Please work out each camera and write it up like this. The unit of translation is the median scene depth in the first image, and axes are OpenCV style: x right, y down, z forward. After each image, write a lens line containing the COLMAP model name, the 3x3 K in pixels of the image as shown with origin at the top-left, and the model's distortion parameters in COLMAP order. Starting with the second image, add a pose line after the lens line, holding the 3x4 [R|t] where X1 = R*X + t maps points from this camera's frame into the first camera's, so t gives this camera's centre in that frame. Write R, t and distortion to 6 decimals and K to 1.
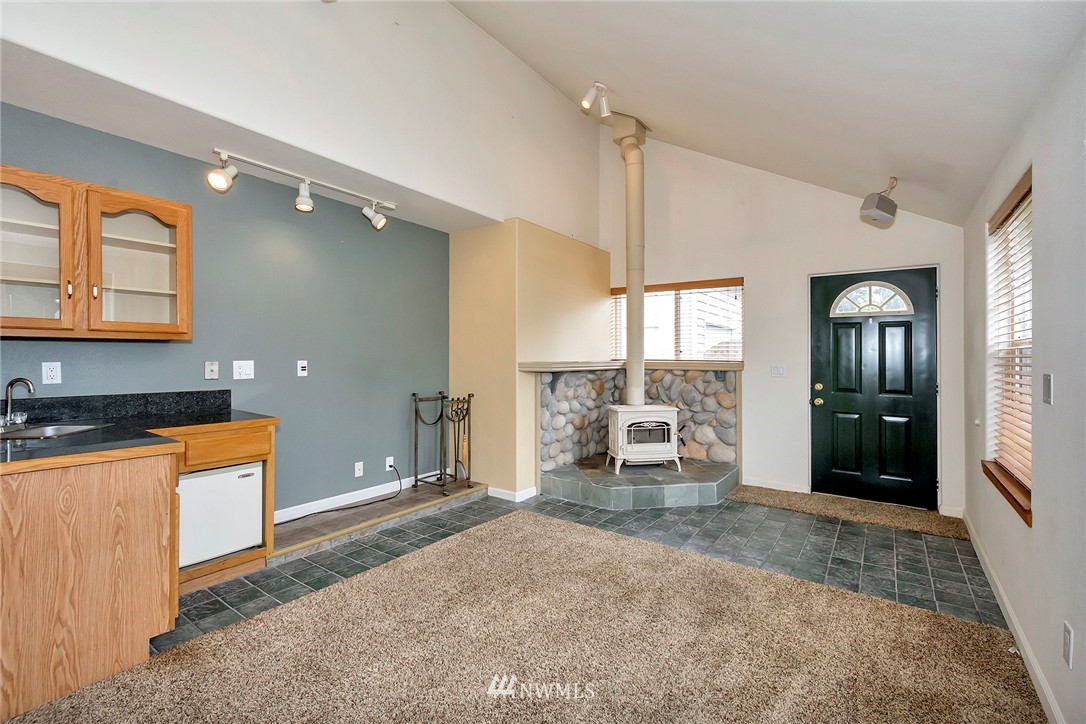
lens RADIAL K [[477.7, 0, 541.4], [0, 477.7, 355.2], [0, 0, 1]] dist [0.010893, -0.000181]
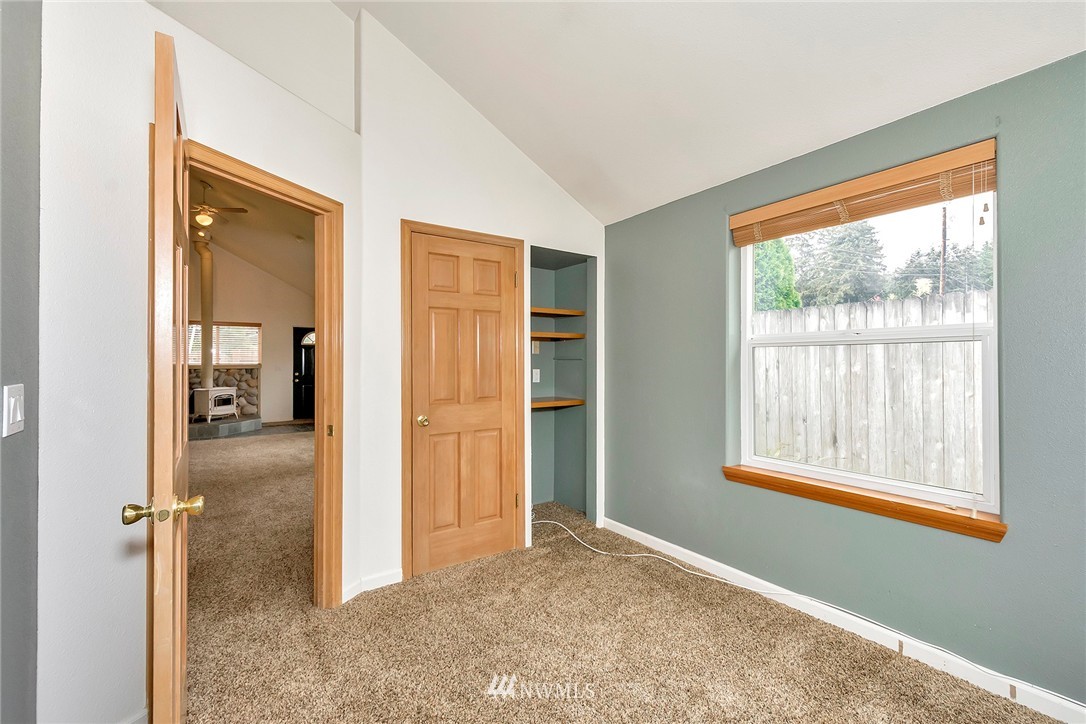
lens RADIAL K [[477.7, 0, 549.1], [0, 477.7, 358.3], [0, 0, 1]] dist [0.010893, -0.000181]
pose [[0.329207, -0.005807, 0.944240, -1.154114], [0.004051, 0.999981, 0.004737, -0.016206], [-0.944249, 0.002265, 0.329225, -0.884283]]
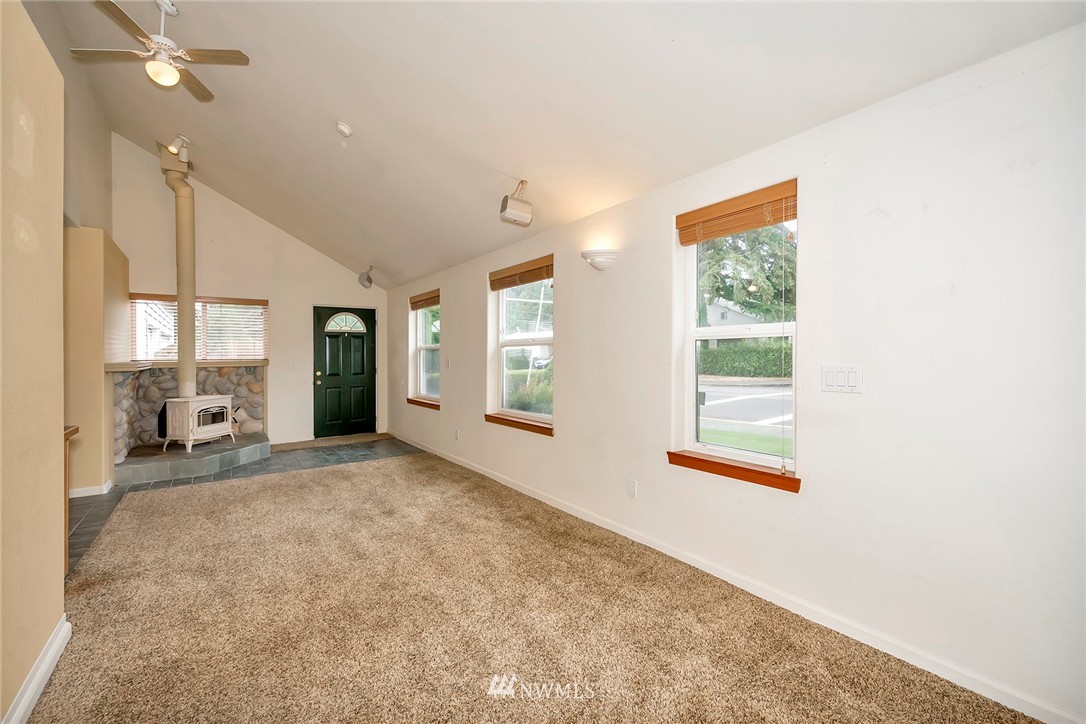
lens RADIAL K [[477.7, 0, 538.6], [0, 477.7, 353.0], [0, 0, 1]] dist [0.010893, -0.000181]
pose [[0.342453, -0.004541, 0.939524, -0.655196], [0.014104, 0.999900, -0.000308, 0.006491], [-0.939429, 0.013356, 0.342483, -0.251614]]
